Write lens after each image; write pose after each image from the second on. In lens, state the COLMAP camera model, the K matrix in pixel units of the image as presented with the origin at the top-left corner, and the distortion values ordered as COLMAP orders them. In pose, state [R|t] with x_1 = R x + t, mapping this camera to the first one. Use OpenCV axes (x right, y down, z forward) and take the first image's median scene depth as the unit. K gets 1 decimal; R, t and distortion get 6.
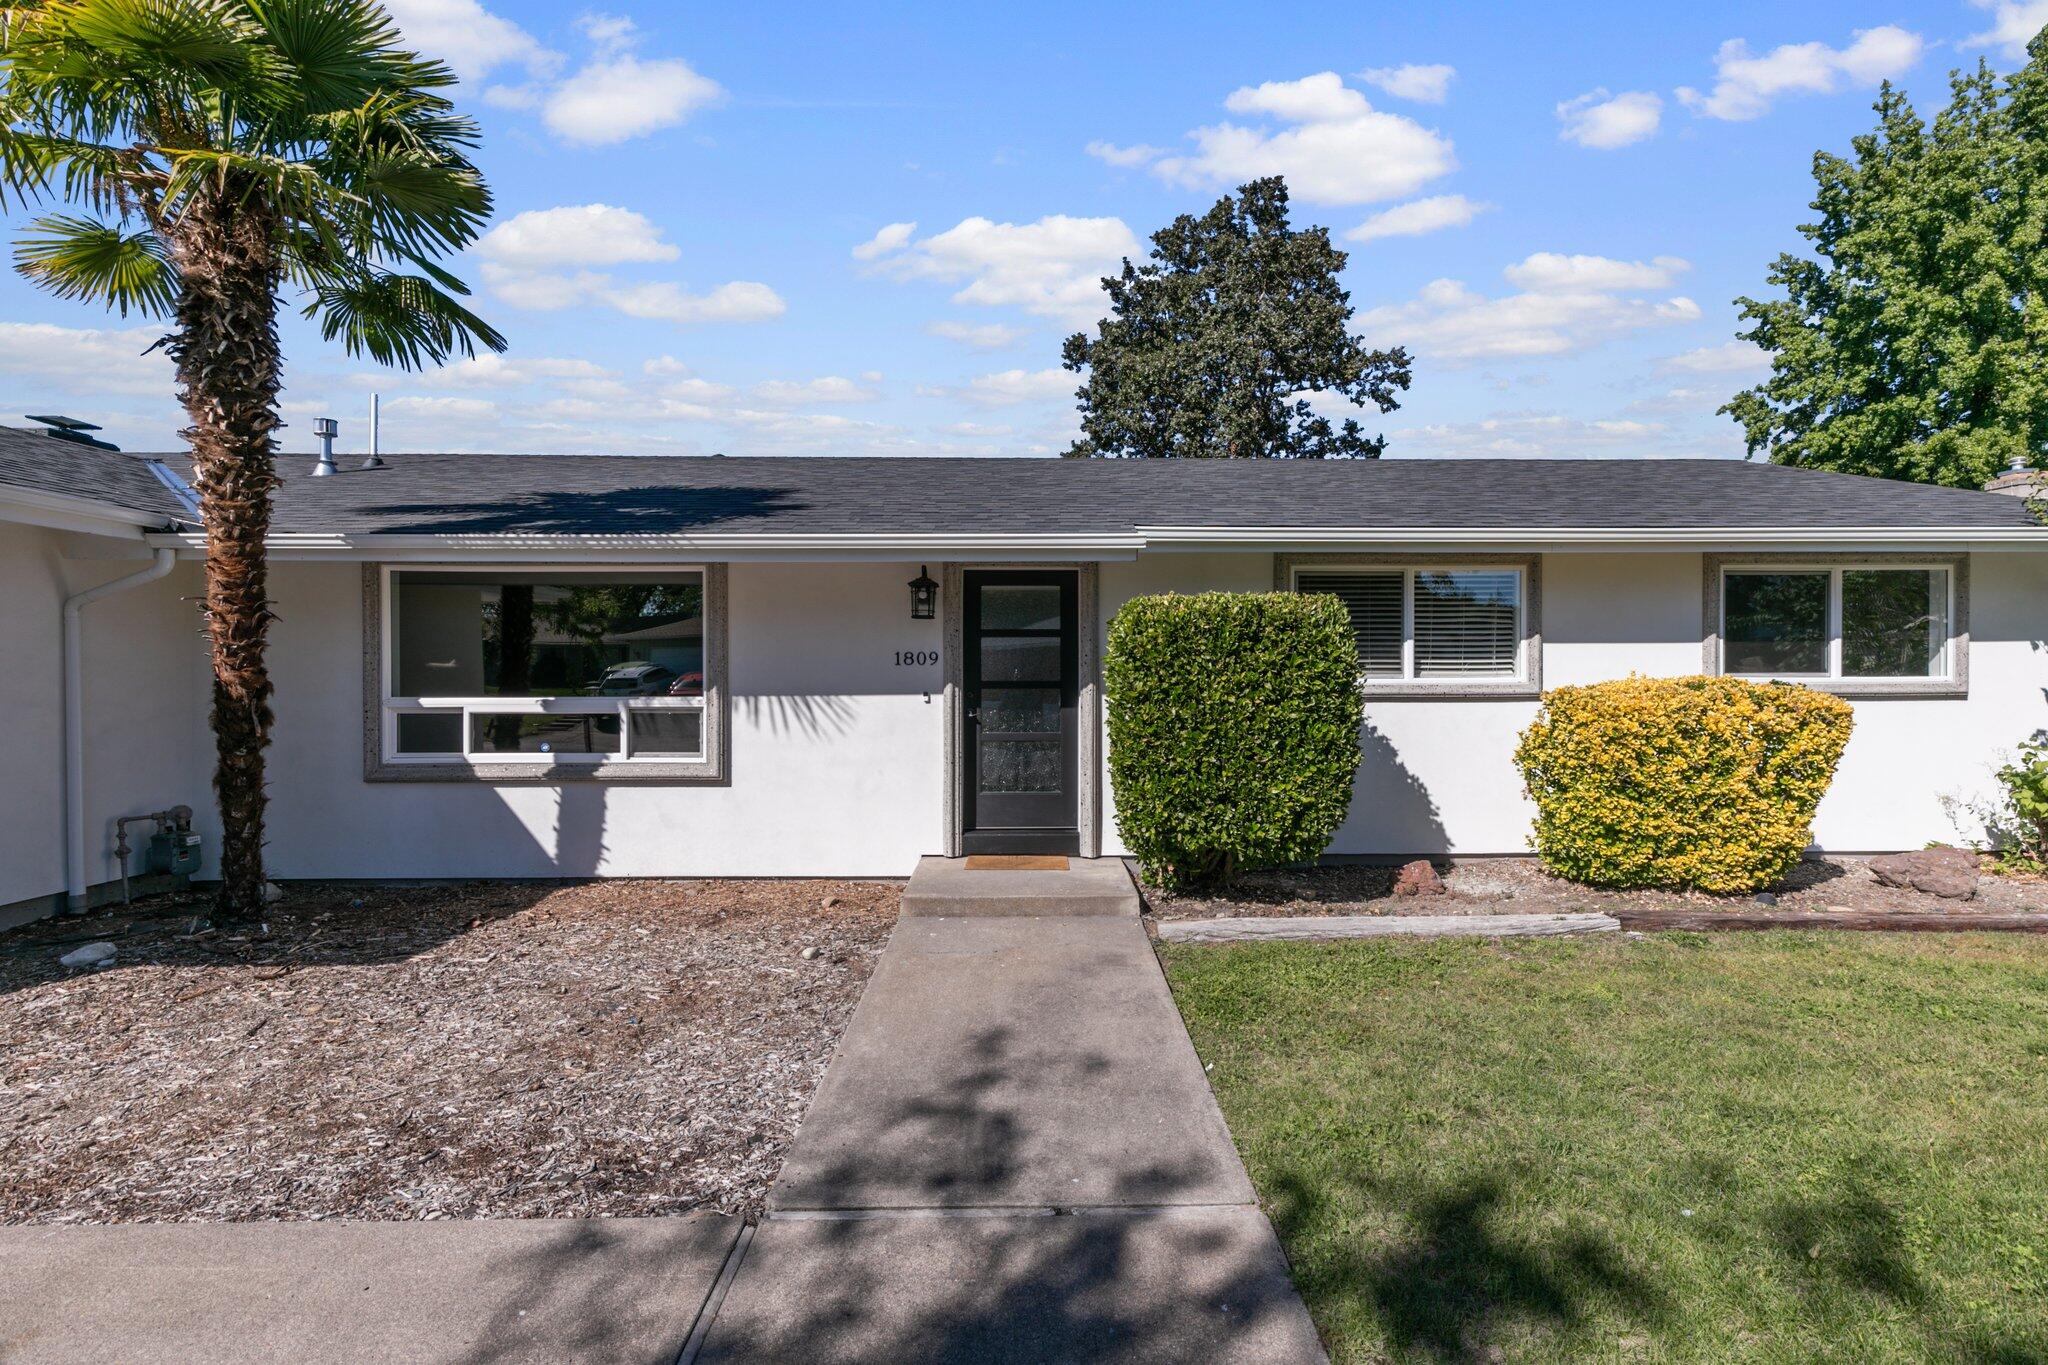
lens RADIAL K [[920.0, 0, 1035.9], [0, 920.0, 682.5], [0, 0, 1]] dist [0.008994, -0.000381]
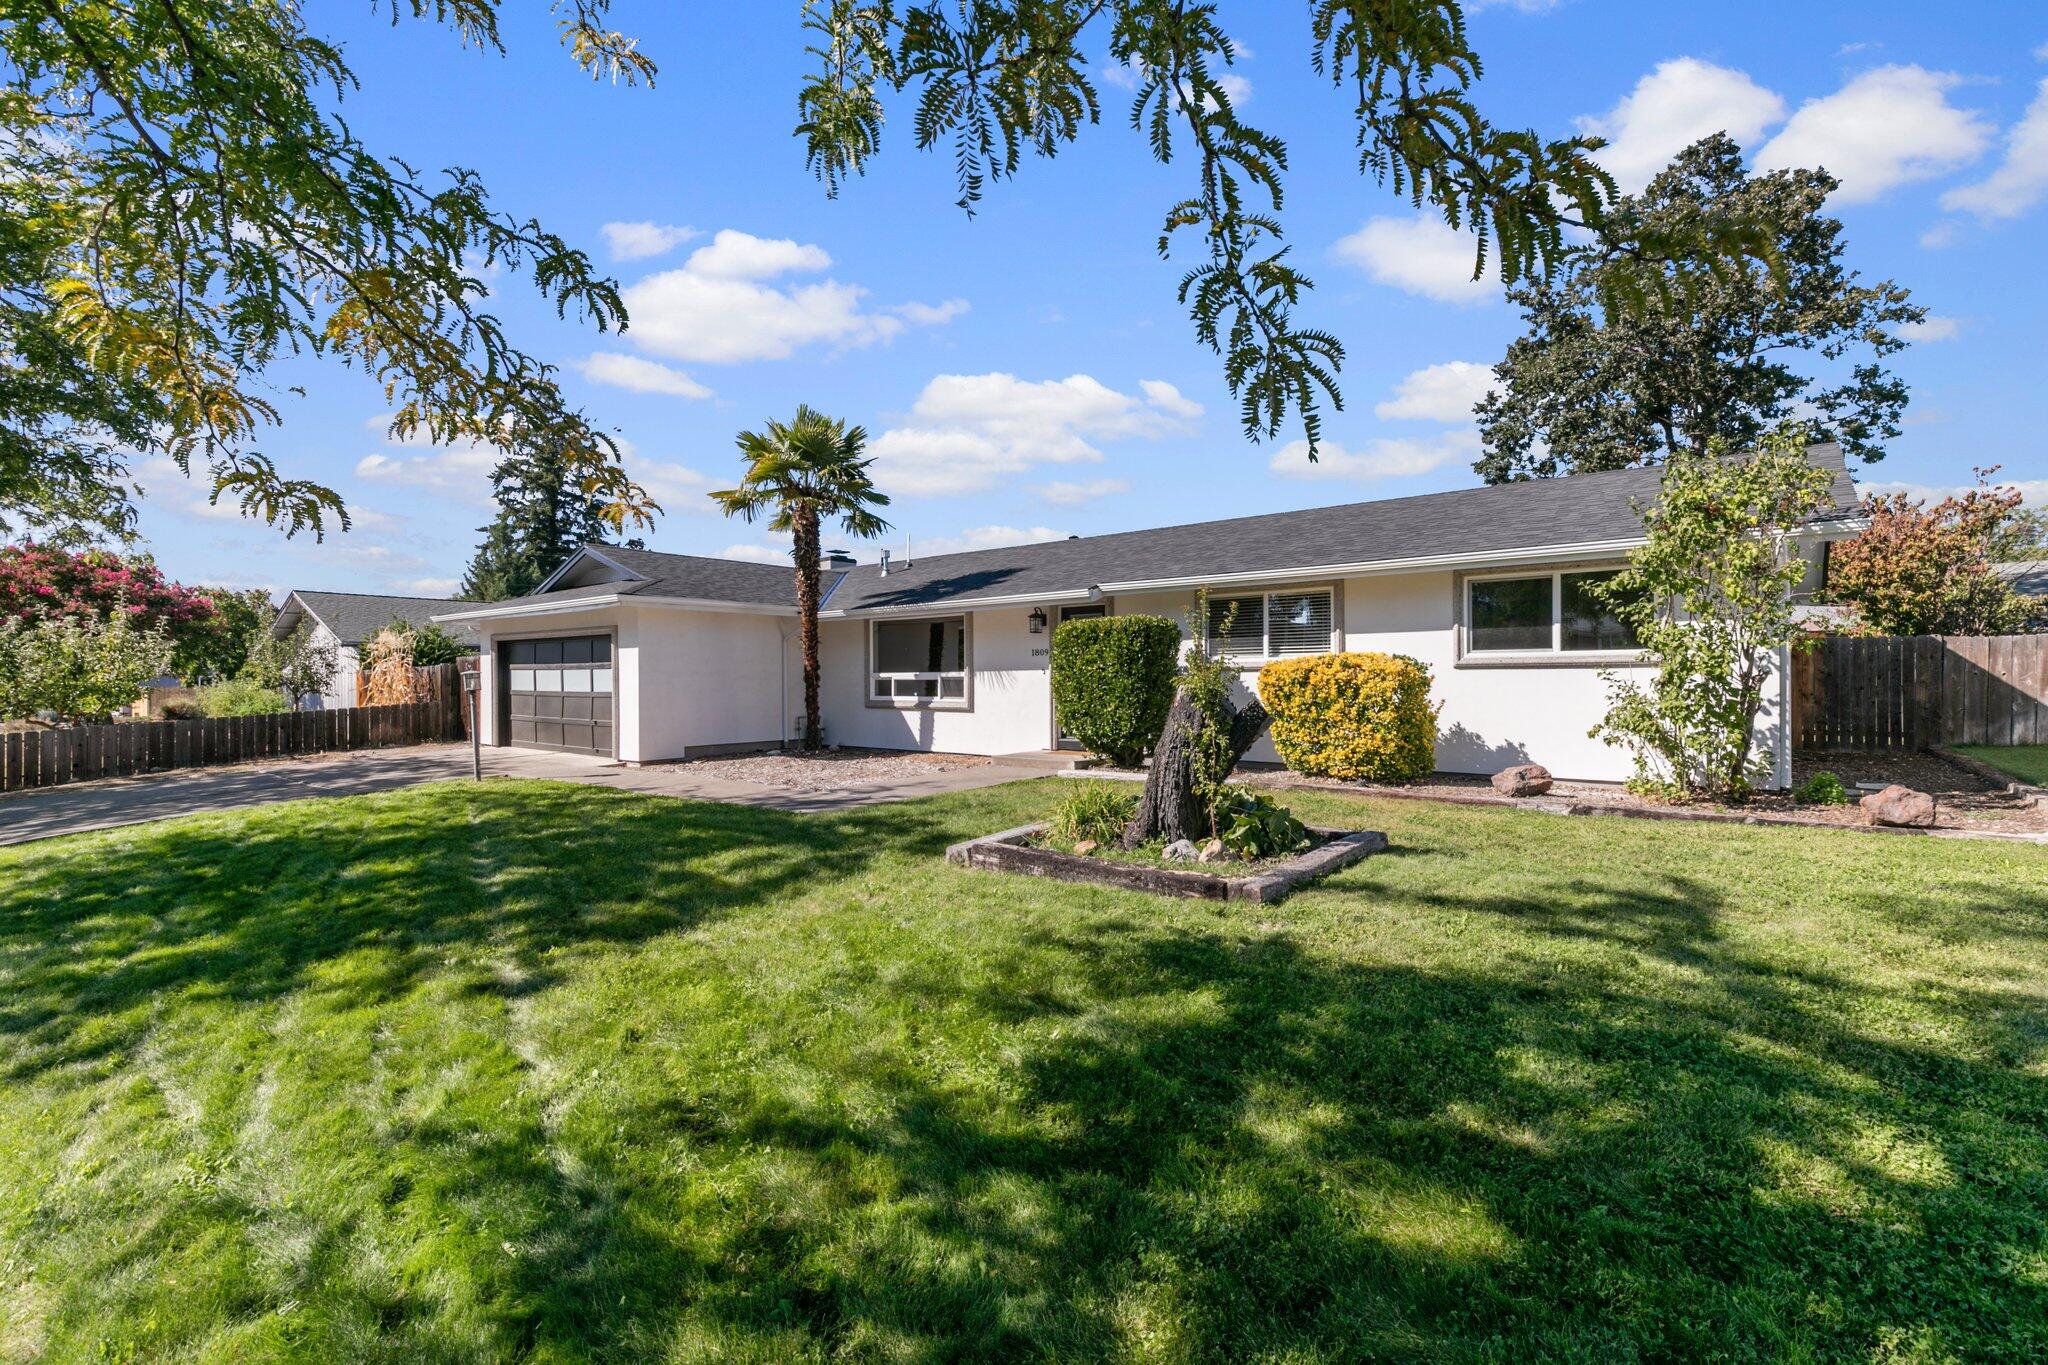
lens RADIAL K [[919.3, 0, 1044.1], [0, 919.3, 682.1], [0, 0, 1]] dist [0.003631, -0.000049]
pose [[0.765907, -0.001157, -0.642950, 0.354359], [-0.001282, 0.999994, -0.003326, 0.013974], [0.642950, 0.003372, 0.765901, -0.165387]]
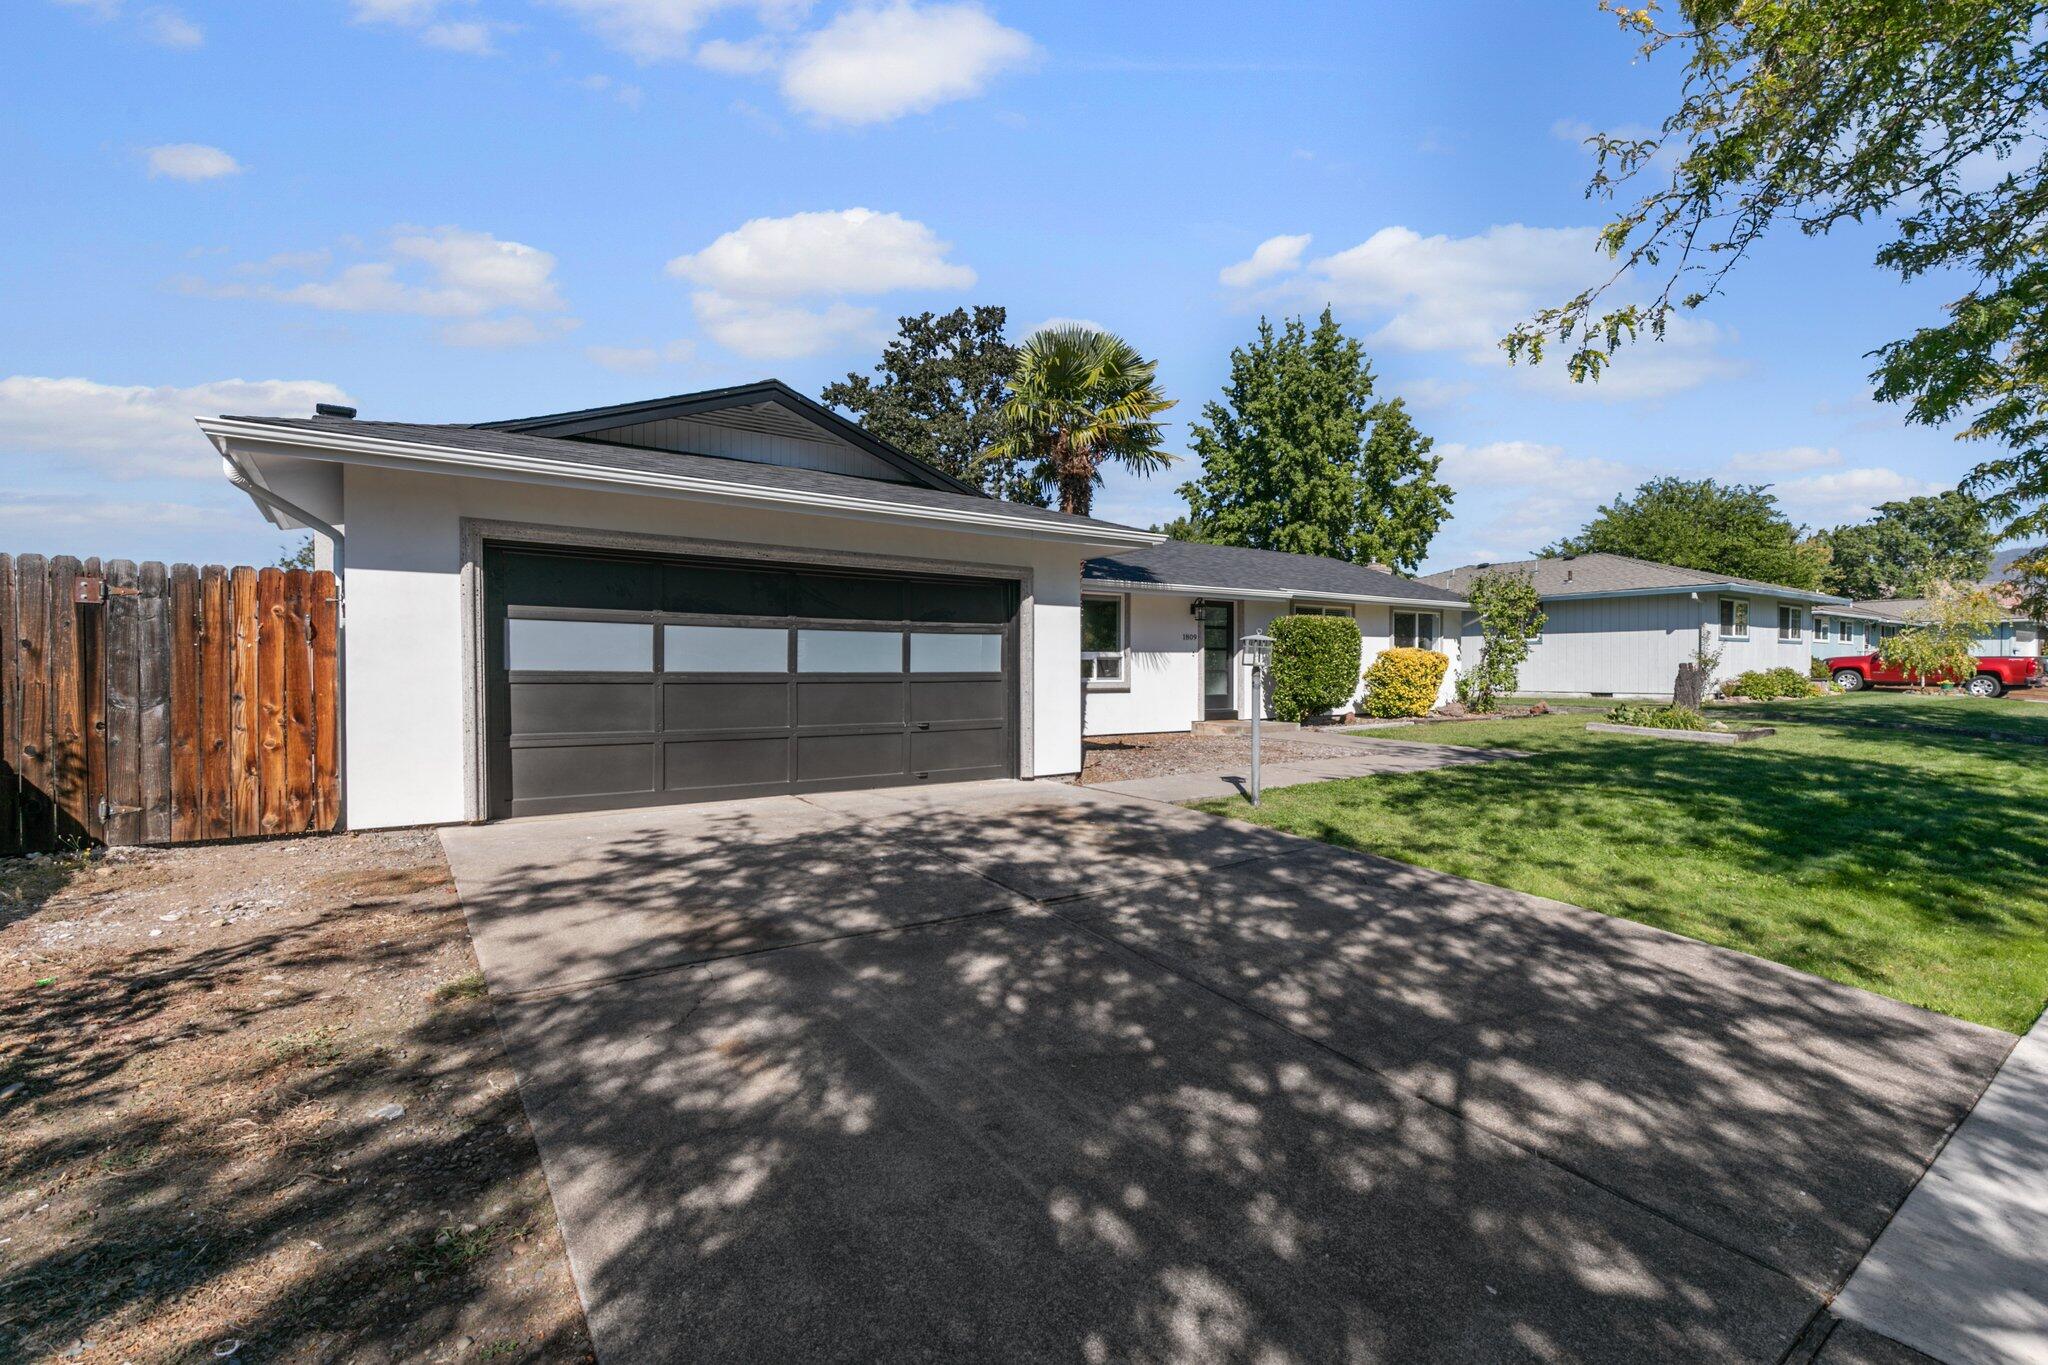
lens RADIAL K [[919.3, 0, 1044.1], [0, 919.3, 682.1], [0, 0, 1]] dist [0.003631, -0.000049]
pose [[0.818969, -0.007959, 0.573783, -0.527572], [0.005452, 0.999967, 0.006089, 0.021441], [-0.573812, -0.001858, 0.818985, -0.207319]]
